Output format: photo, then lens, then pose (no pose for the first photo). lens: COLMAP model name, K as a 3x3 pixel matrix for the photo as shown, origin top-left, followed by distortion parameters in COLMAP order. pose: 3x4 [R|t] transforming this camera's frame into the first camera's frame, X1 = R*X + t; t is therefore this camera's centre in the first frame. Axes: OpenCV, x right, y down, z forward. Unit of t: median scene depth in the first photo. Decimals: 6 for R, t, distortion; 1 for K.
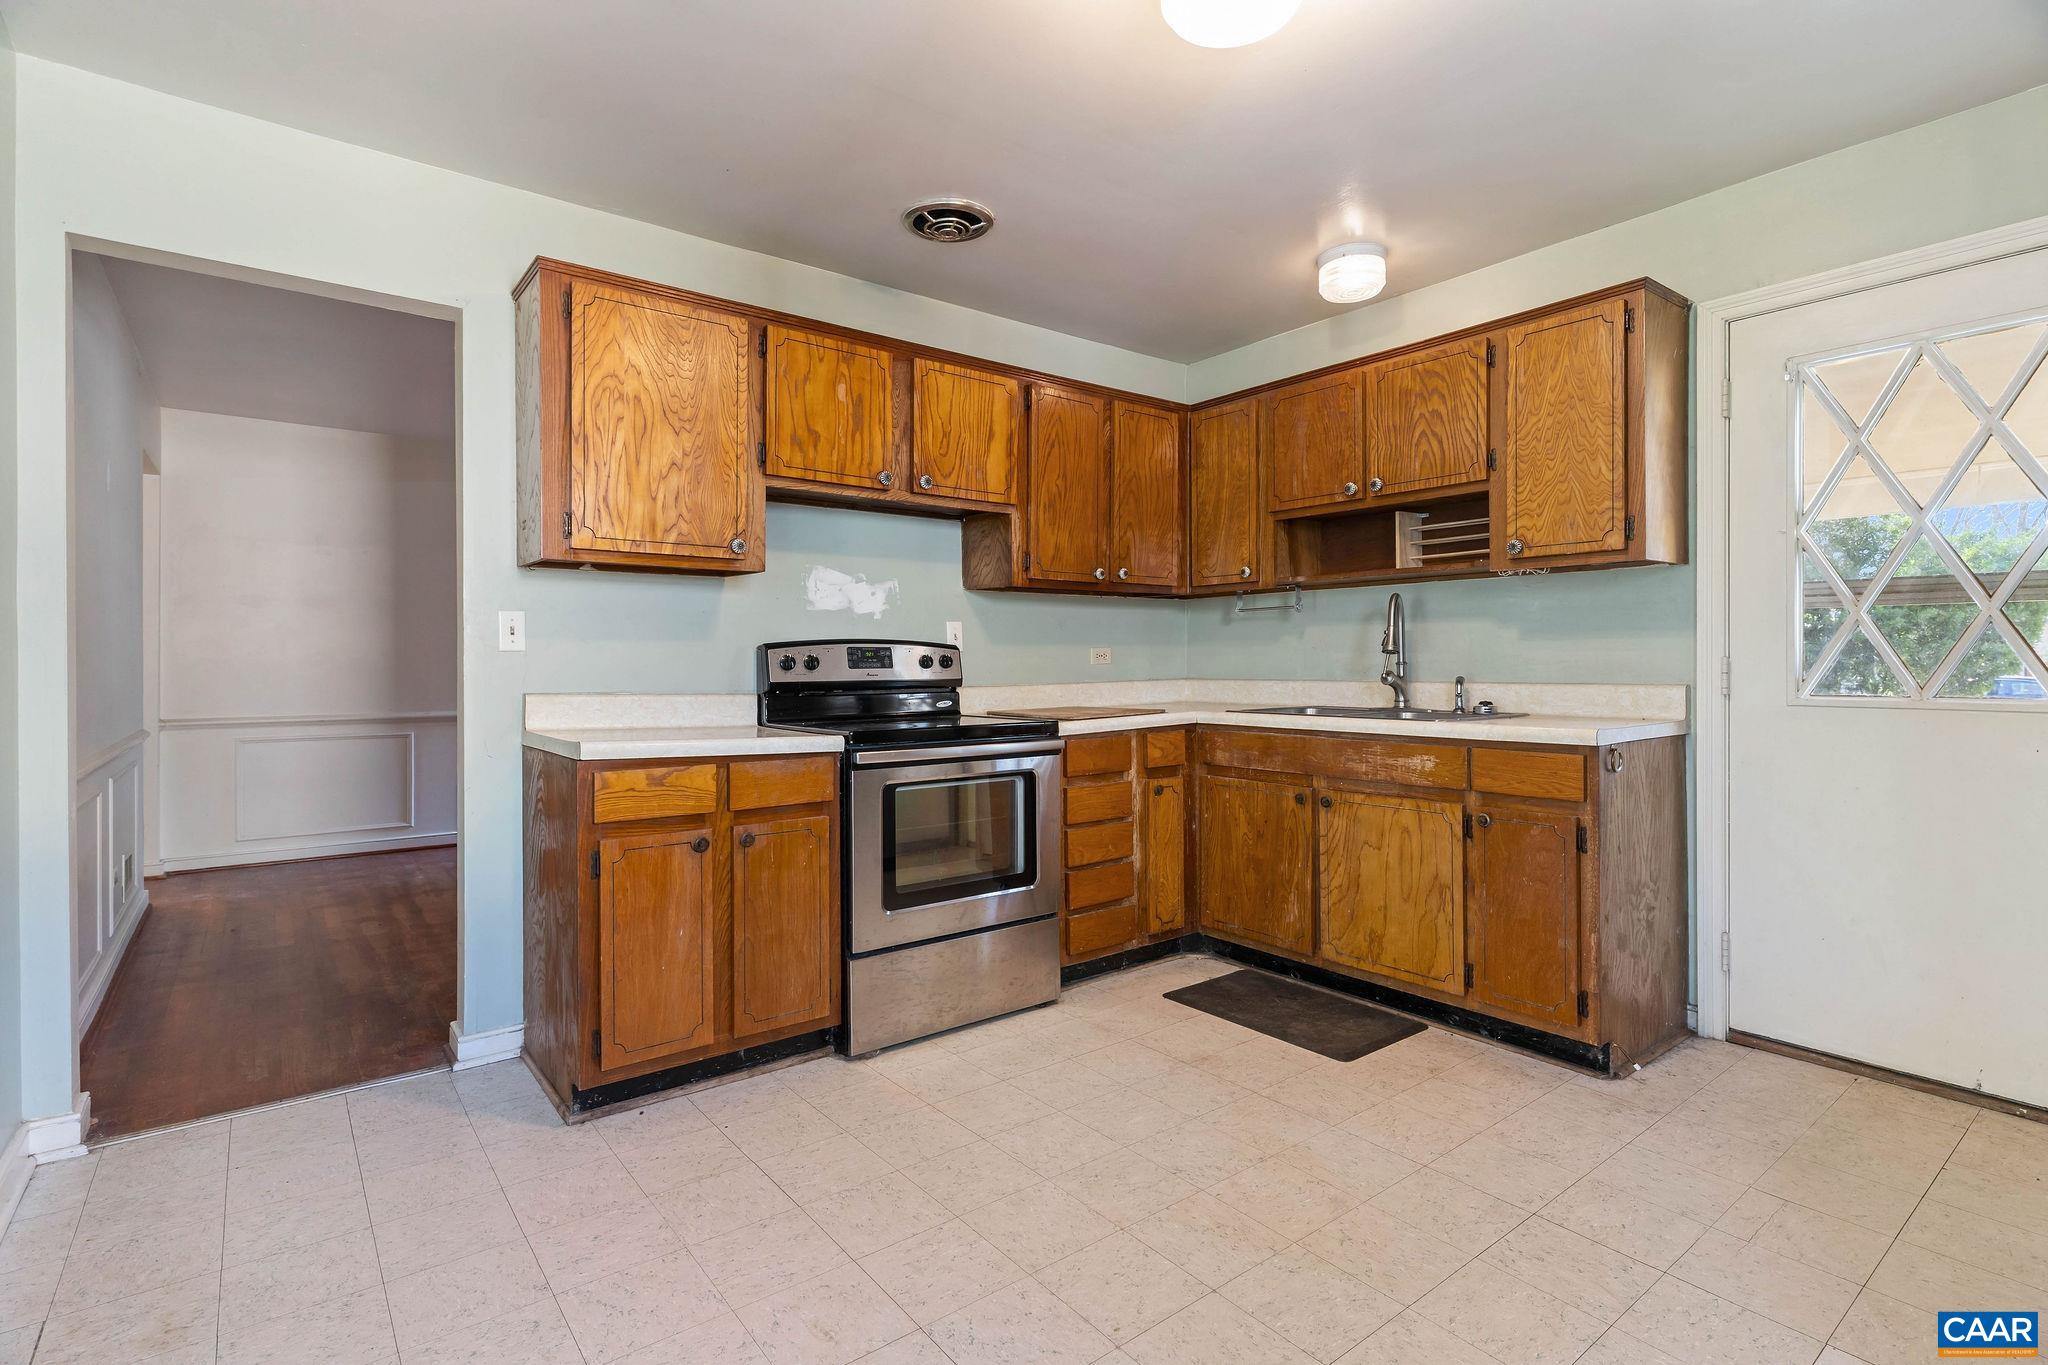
lens RADIAL K [[981.5, 0, 1019.9], [0, 981.5, 666.0], [0, 0, 1]] dist [0.001543, 0.000290]
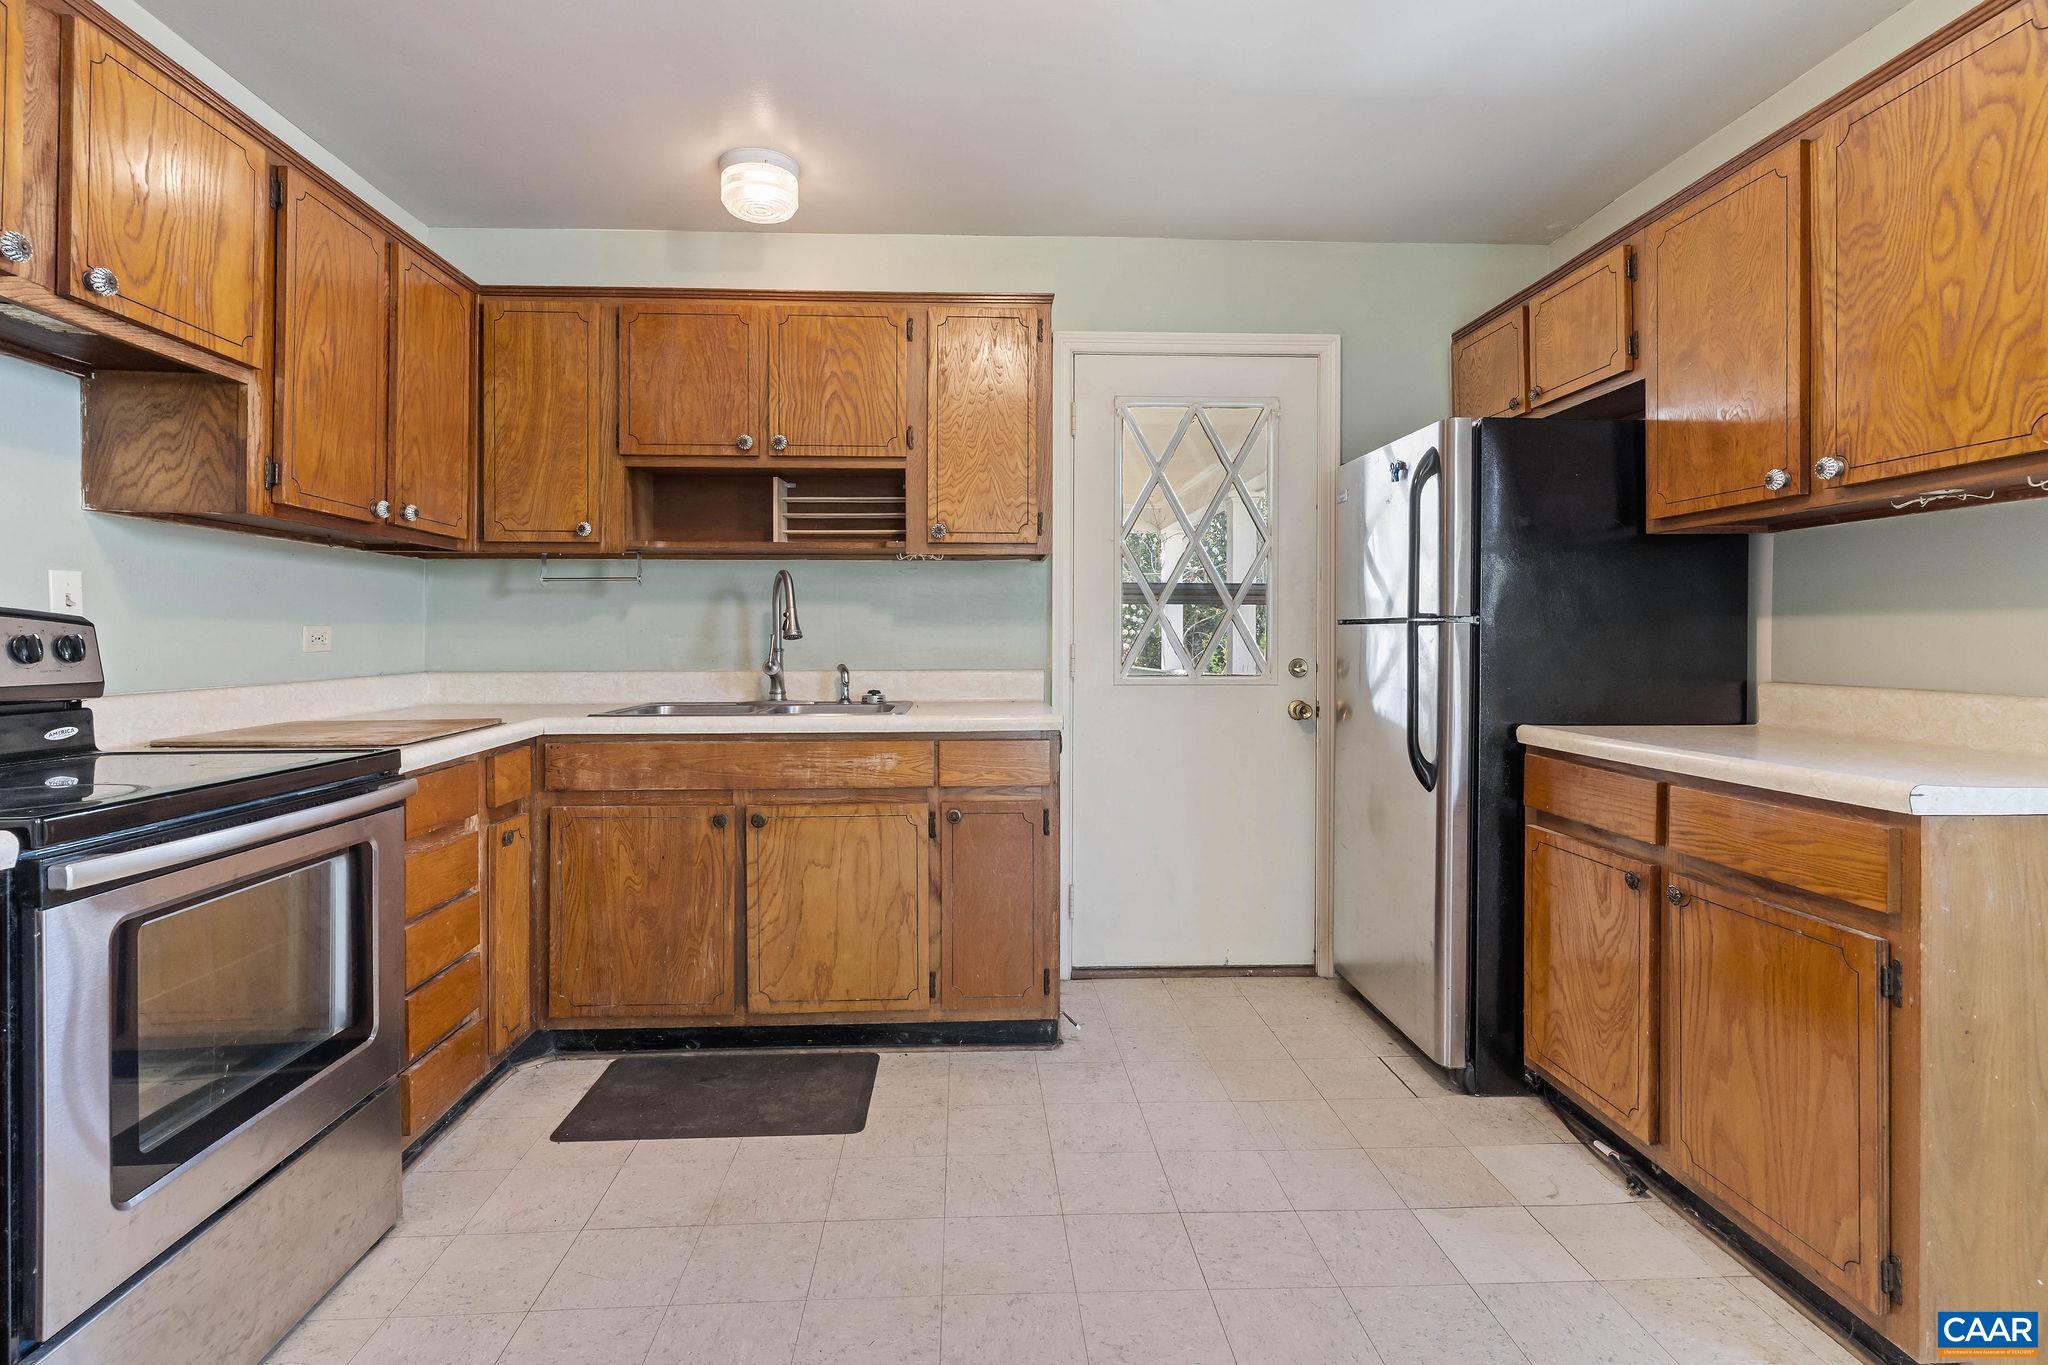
lens RADIAL K [[988.8, 0, 1012.4], [0, 988.8, 644.4], [0, 0, 1]] dist [-0.000620, 0.000125]
pose [[0.574126, 0.002210, 0.818764, -0.239322], [0.001764, 0.999991, -0.003937, -0.004410], [-0.818765, 0.003705, 0.574116, 0.352763]]
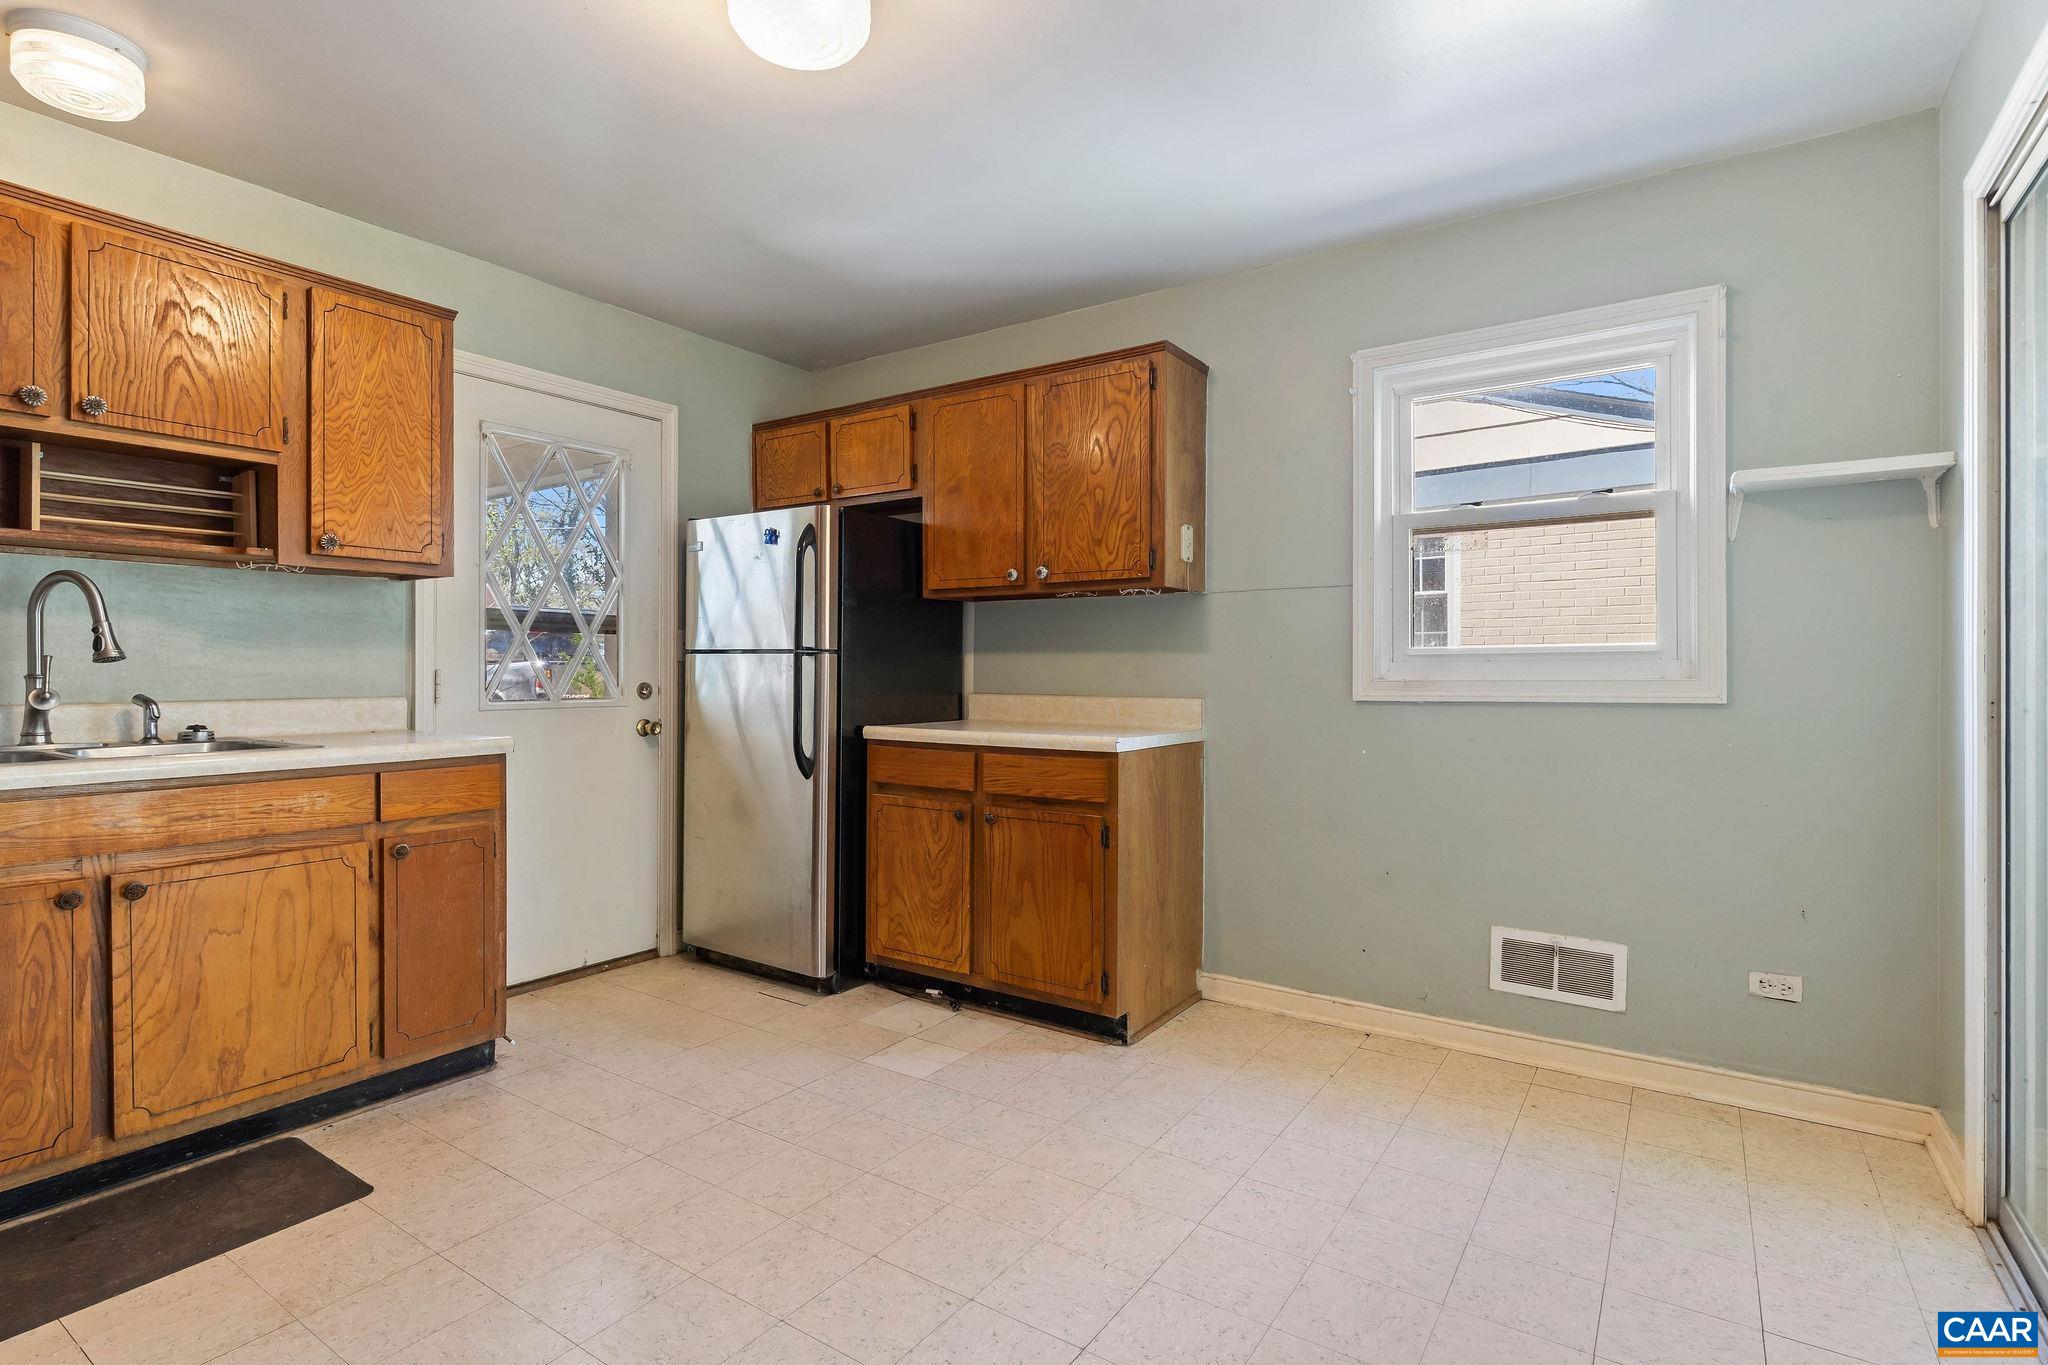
lens RADIAL K [[985.5, 0, 1020.5], [0, 985.5, 676.5], [0, 0, 1]] dist [-0.001577, -0.000267]
pose [[-0.310013, -0.001847, 0.950730, -0.480739], [0.004361, 0.999985, 0.003364, -0.002343], [-0.950722, 0.005189, -0.310001, 0.643085]]
